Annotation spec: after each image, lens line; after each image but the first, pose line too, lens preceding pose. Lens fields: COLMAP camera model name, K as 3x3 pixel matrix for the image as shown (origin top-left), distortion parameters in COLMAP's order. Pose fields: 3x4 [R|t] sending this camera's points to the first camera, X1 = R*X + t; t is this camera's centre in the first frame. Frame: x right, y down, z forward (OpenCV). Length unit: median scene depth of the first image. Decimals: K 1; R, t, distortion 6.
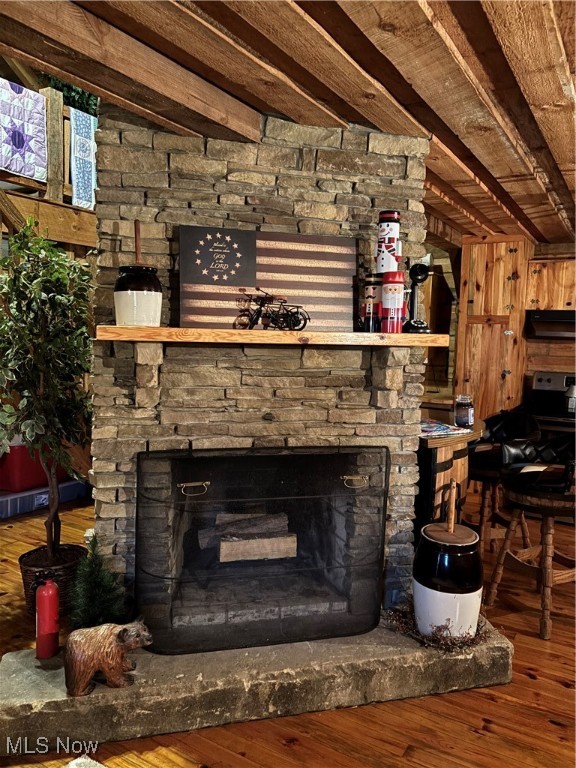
lens RADIAL K [[584.2, 0, 291.1], [0, 584.2, 383.9], [0, 0, 1]] dist [0.049594, -0.016446]
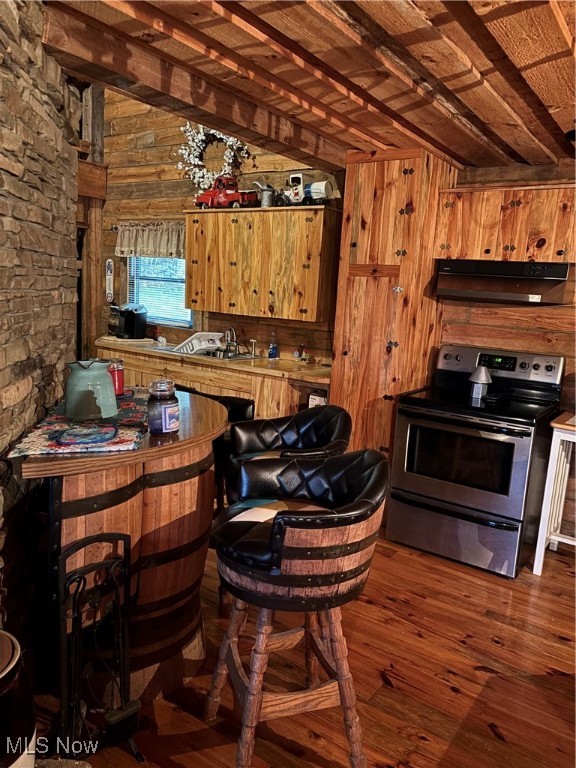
lens RADIAL K [[584.2, 0, 285.8], [0, 584.2, 383.3], [0, 0, 1]] dist [0.049594, -0.016446]
pose [[0.995990, 0.045892, -0.076799, 0.288013], [-0.040673, 0.996843, 0.068189, -0.015406], [0.079686, -0.064792, 0.994712, 0.263832]]
